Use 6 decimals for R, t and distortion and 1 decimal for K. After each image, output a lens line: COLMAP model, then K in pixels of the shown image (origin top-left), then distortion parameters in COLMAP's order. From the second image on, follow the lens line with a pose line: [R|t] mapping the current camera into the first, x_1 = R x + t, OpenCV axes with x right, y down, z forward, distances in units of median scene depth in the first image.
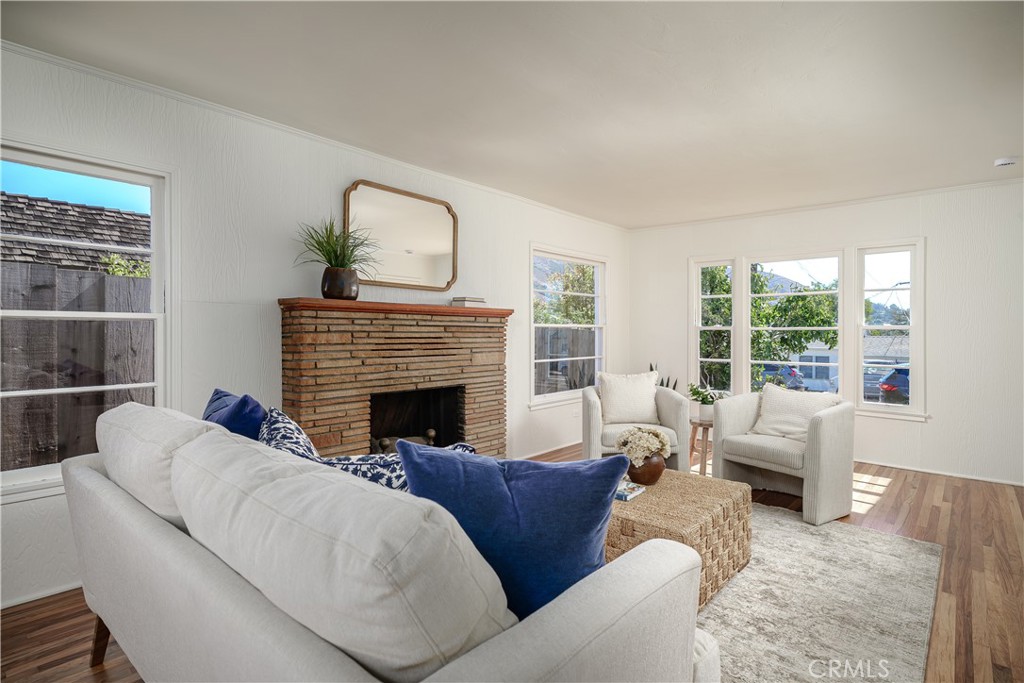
lens RADIAL K [[523.7, 0, 512.4], [0, 523.7, 337.2], [0, 0, 1]] dist [-0.004969, -0.001166]
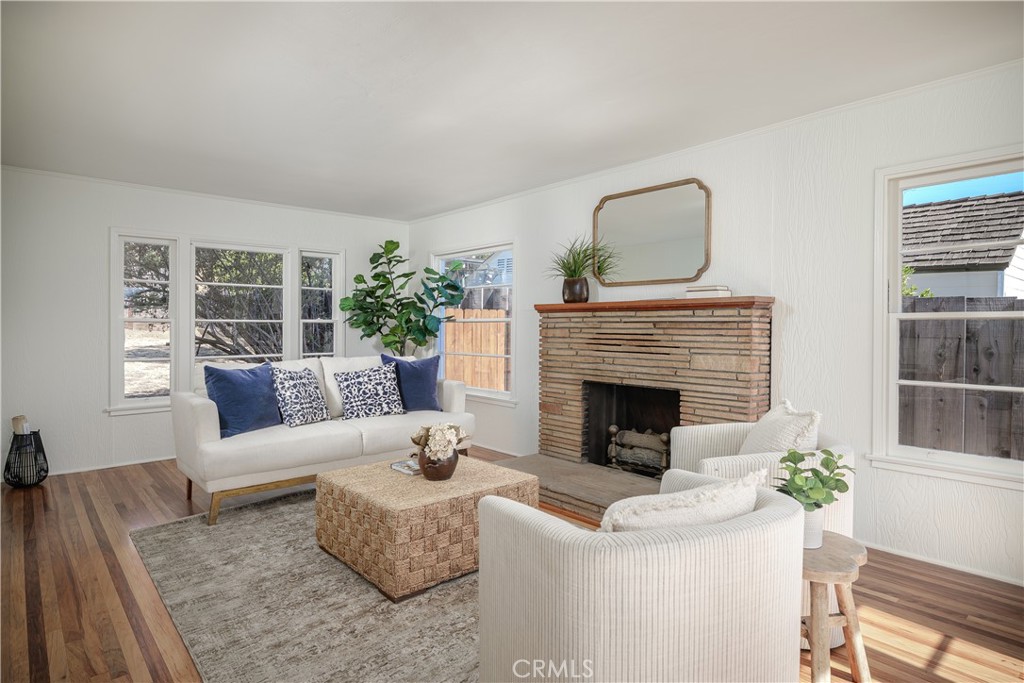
lens RADIAL K [[559.2, 0, 512.3], [0, 559.2, 336.6], [0, 0, 1]] dist [-0.002425, -0.000214]
pose [[-0.132827, 0.008960, -0.991099, 0.939955], [-0.017562, 0.999781, 0.011392, -0.002502], [0.990984, 0.018919, -0.132640, 0.936652]]
